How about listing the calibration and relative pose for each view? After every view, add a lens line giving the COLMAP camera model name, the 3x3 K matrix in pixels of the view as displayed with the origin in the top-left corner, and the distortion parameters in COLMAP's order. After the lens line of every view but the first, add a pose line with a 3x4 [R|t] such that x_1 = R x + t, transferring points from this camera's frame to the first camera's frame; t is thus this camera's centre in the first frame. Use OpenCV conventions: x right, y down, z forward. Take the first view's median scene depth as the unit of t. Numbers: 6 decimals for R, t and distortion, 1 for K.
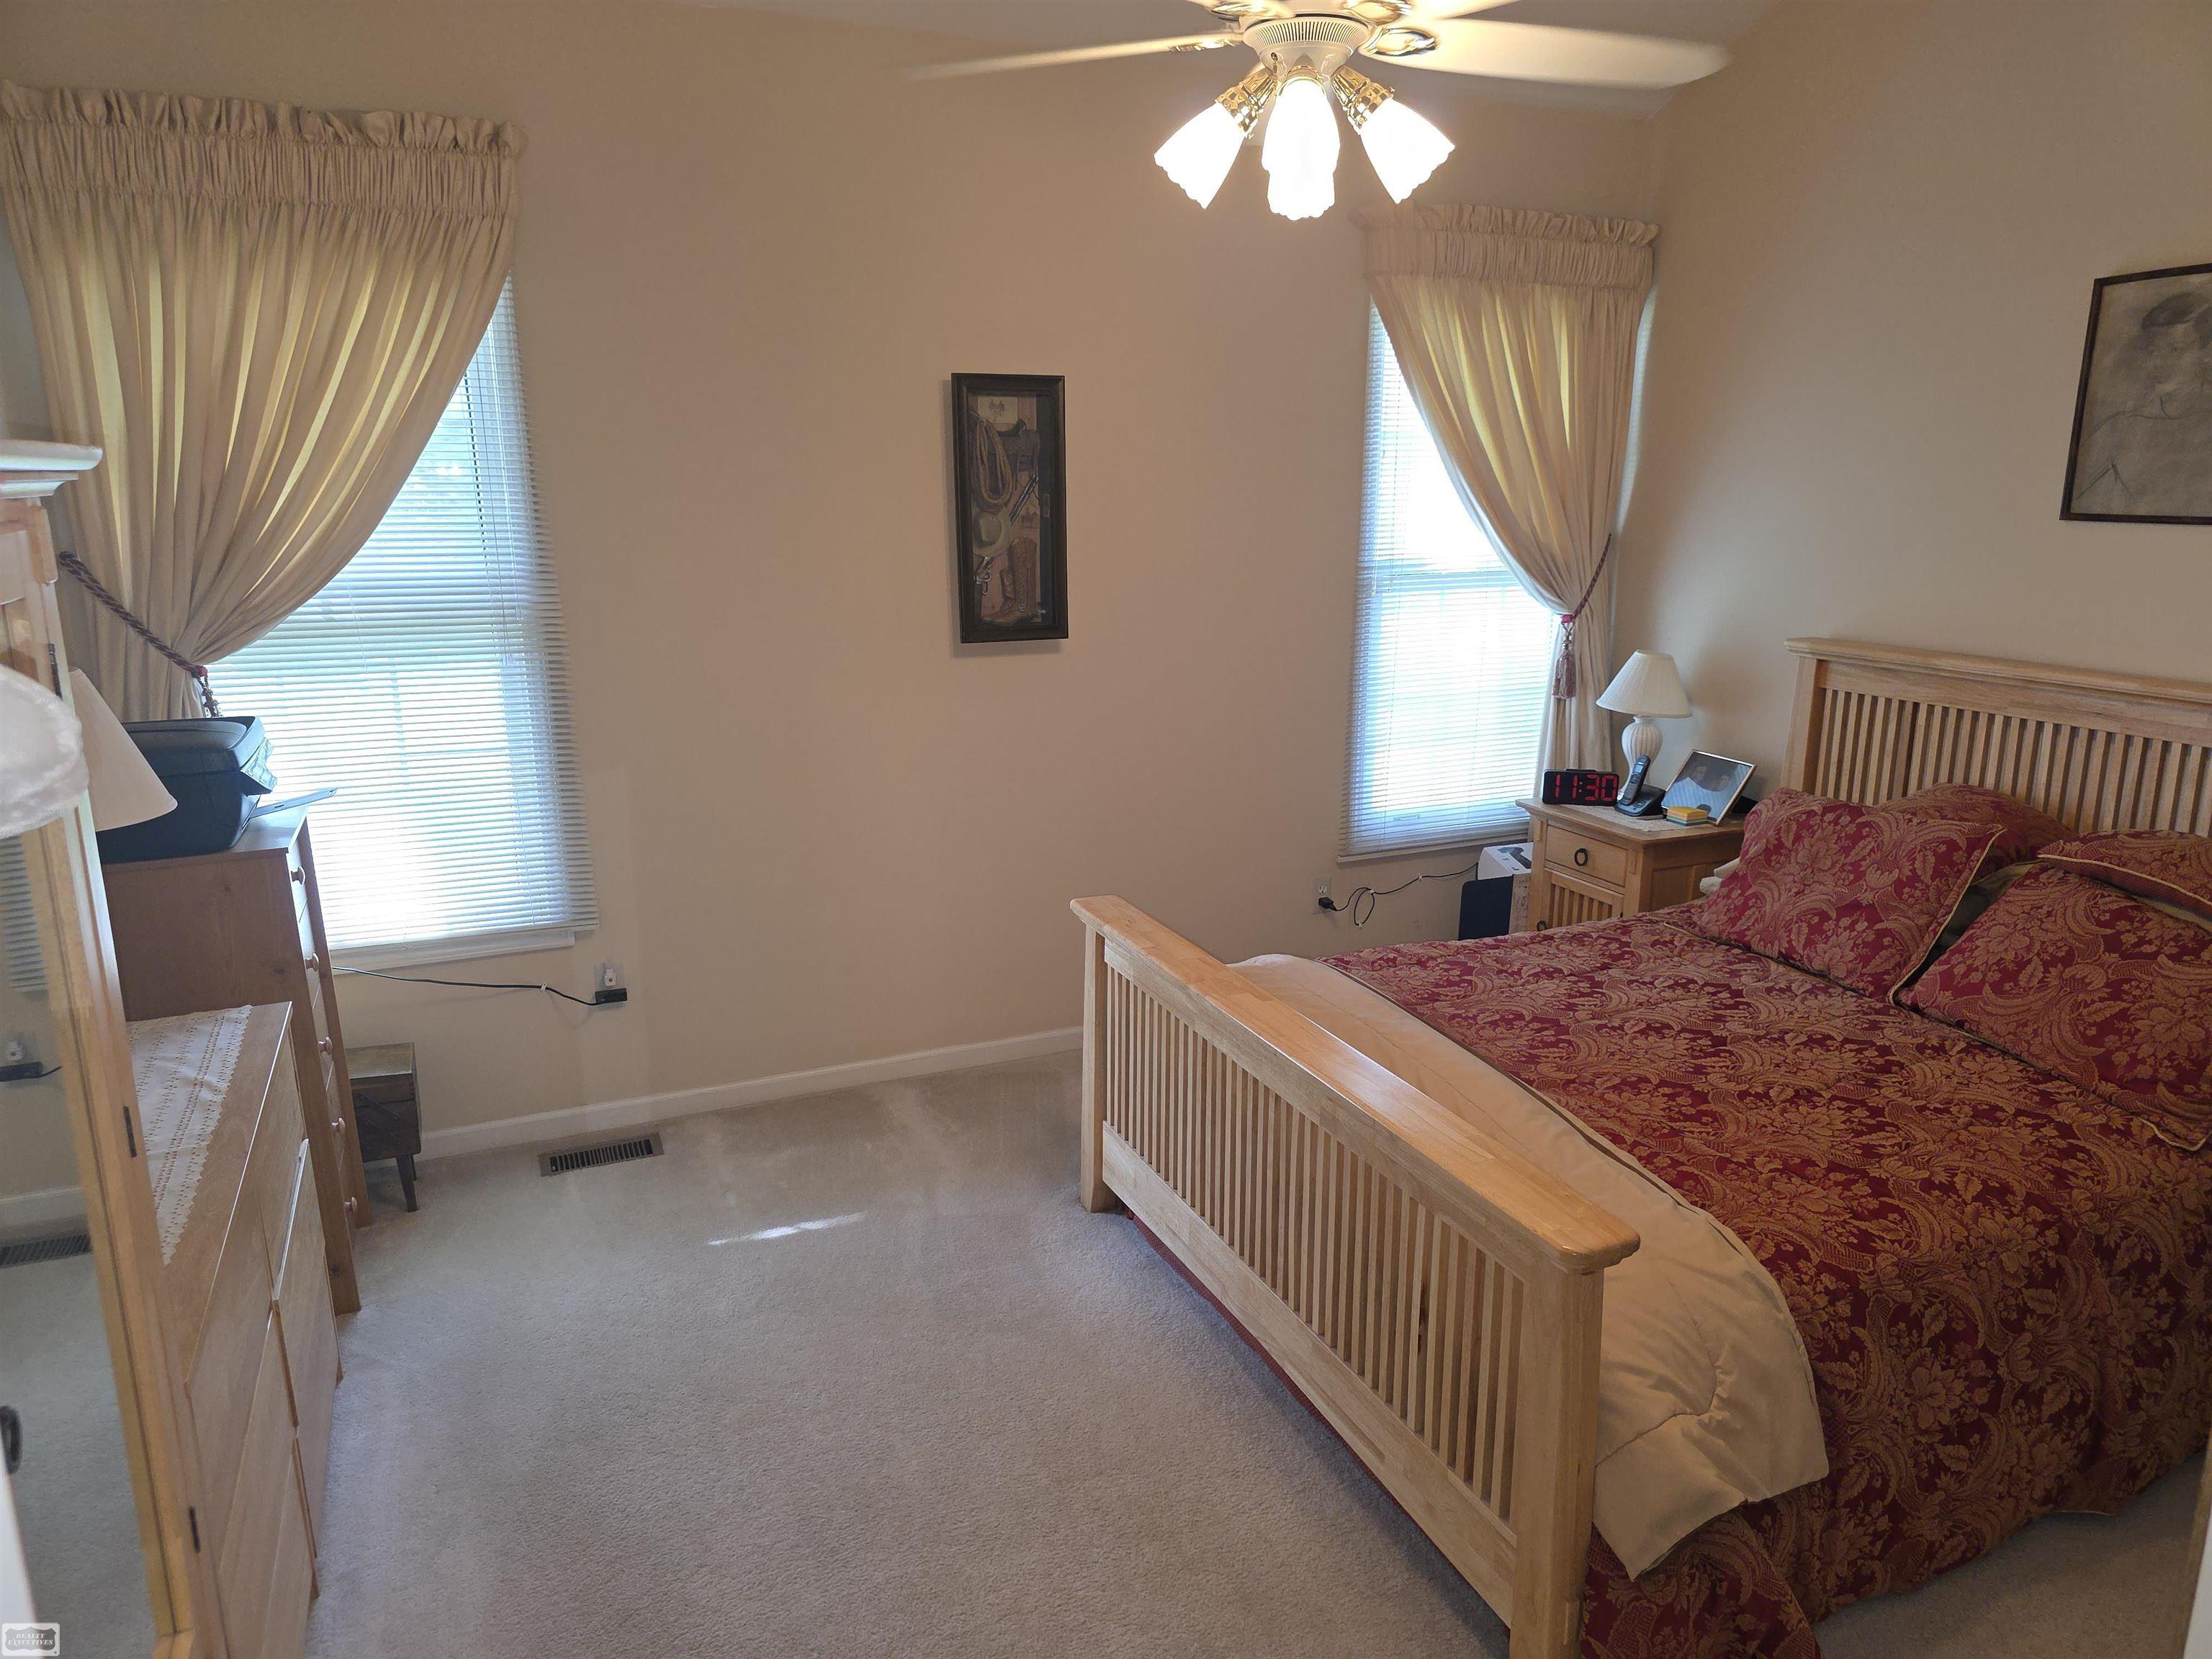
lens RADIAL K [[1479.1, 0, 1107.8], [0, 1479.1, 831.6], [0, 0, 1]] dist [0.075521, -0.066859]
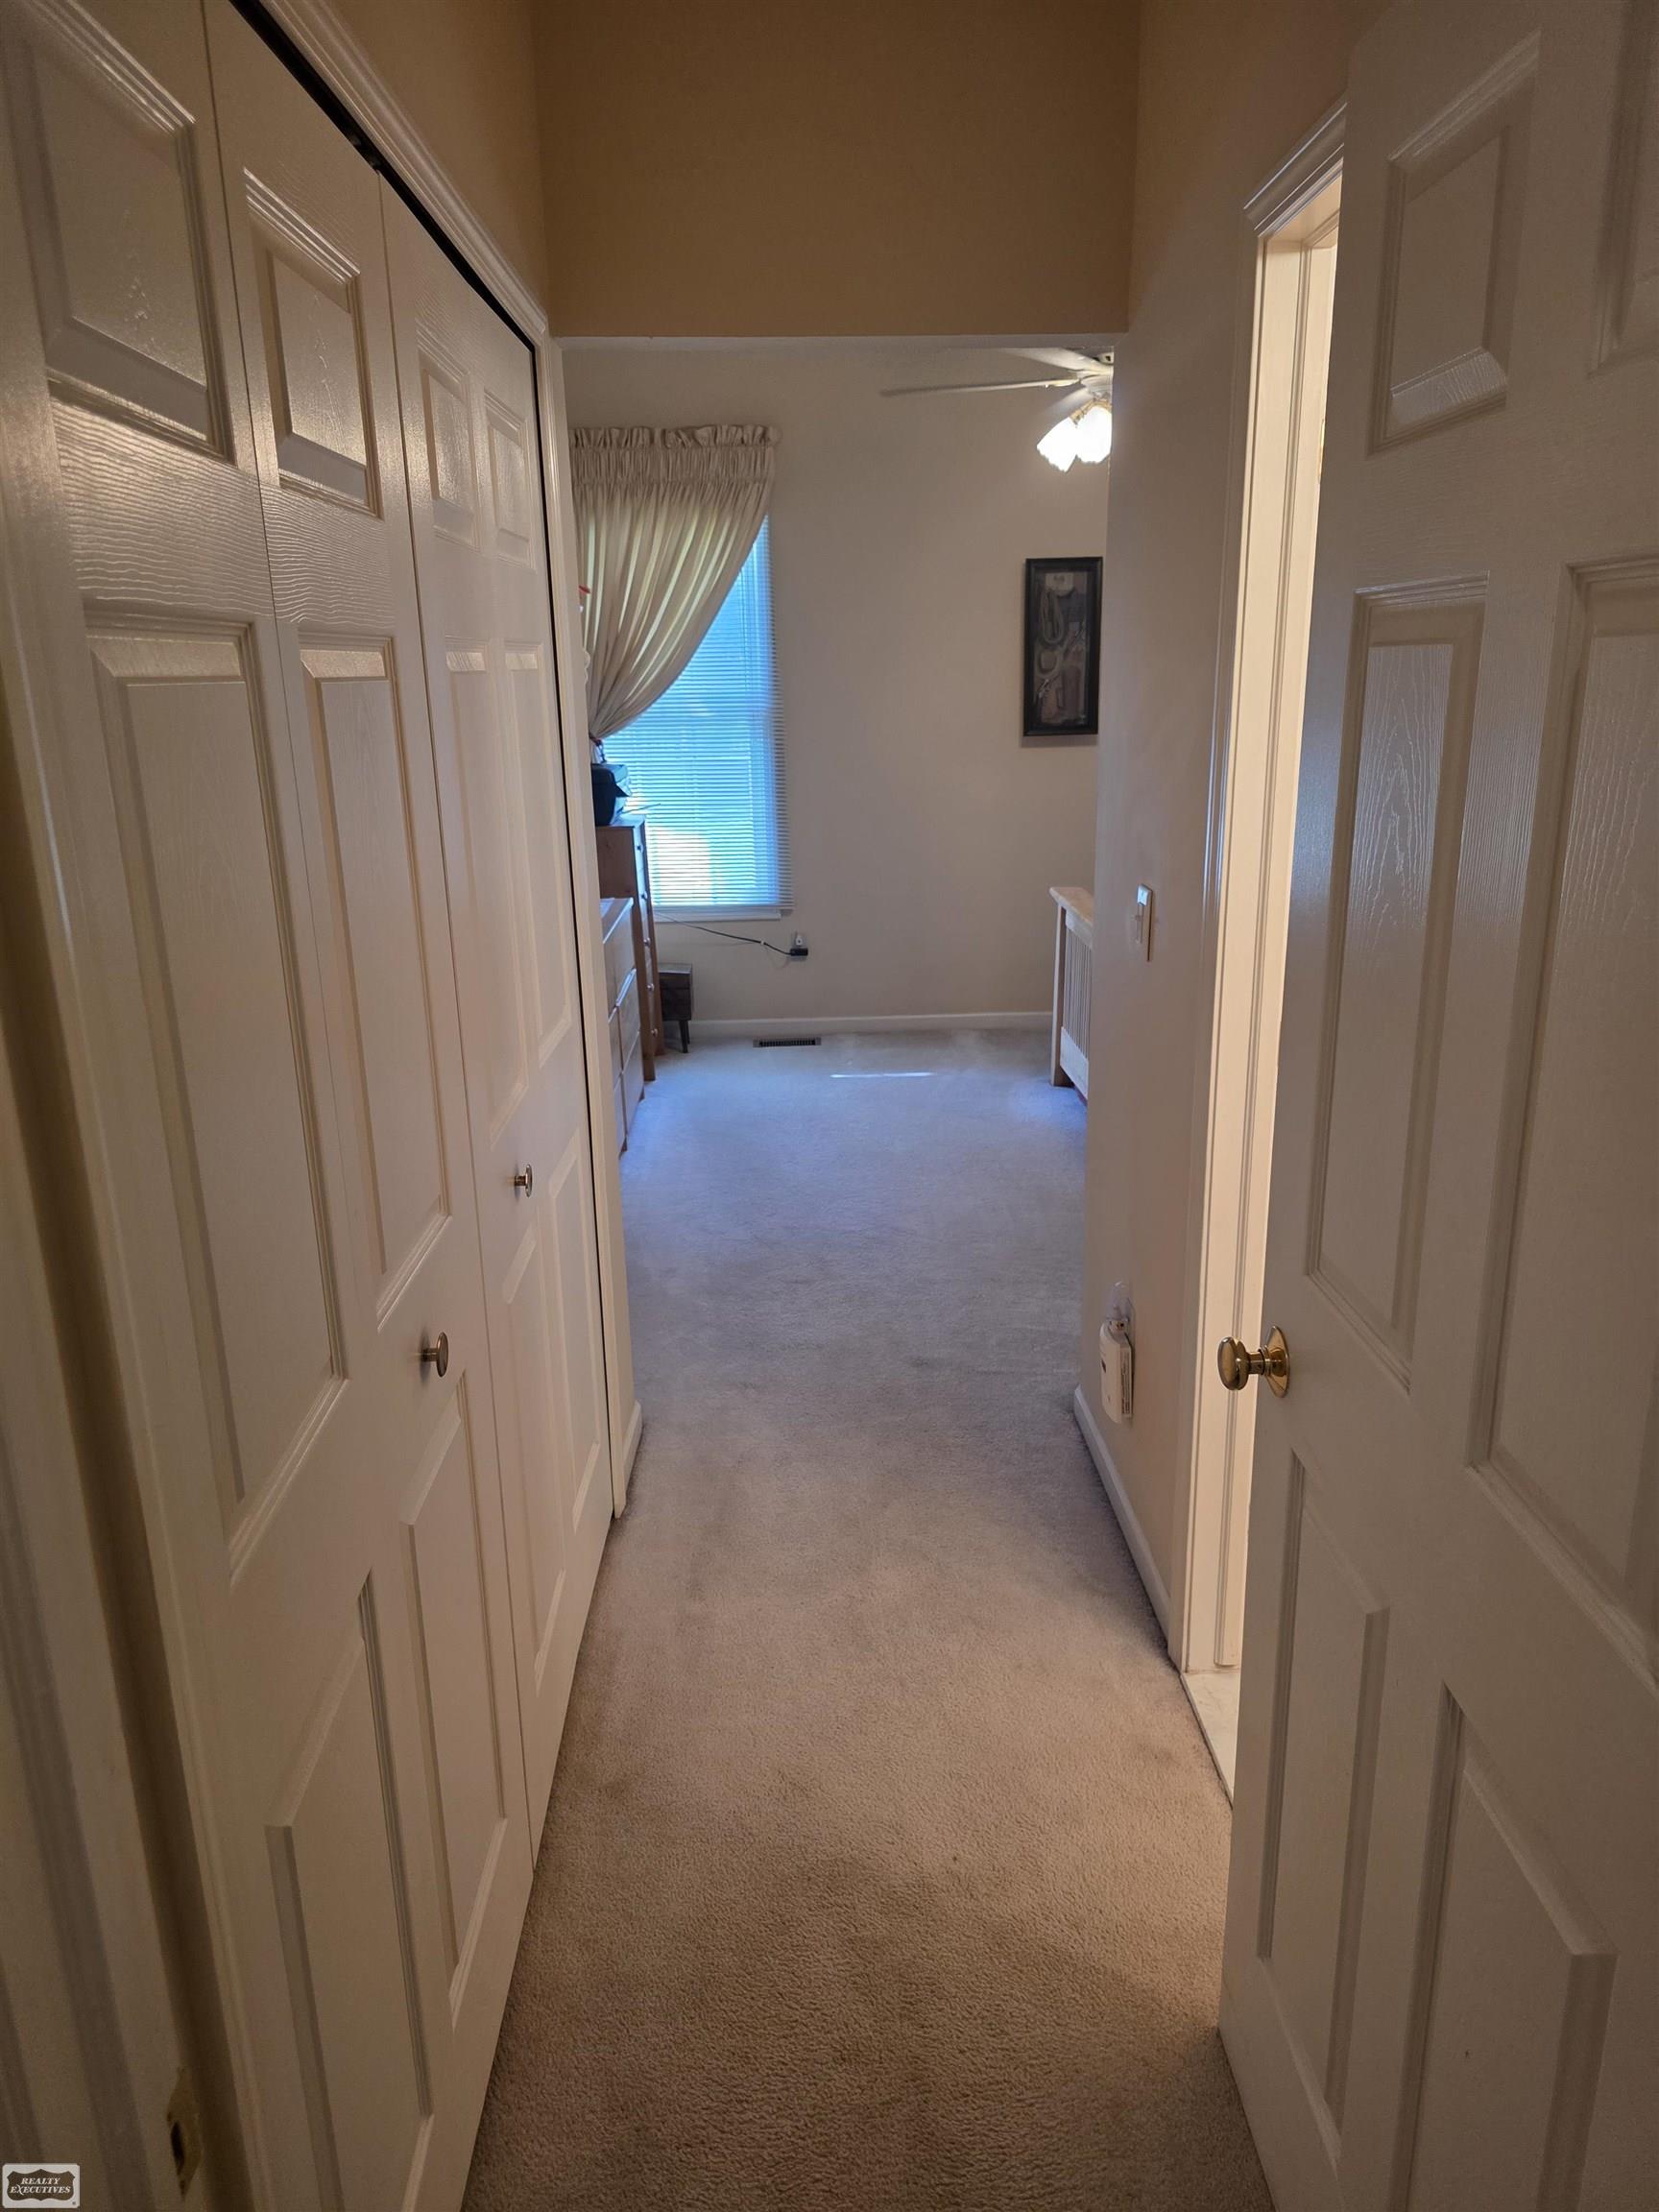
lens RADIAL K [[1462.1, 0, 838.9], [0, 1462.1, 1114.6], [0, 0, 1]] dist [0.000642, -0.001784]
pose [[0.931922, 0.096153, -0.349679, 0.304259], [-0.069238, 0.993649, 0.088702, 0.147868], [0.355987, -0.058452, 0.932661, -0.529456]]
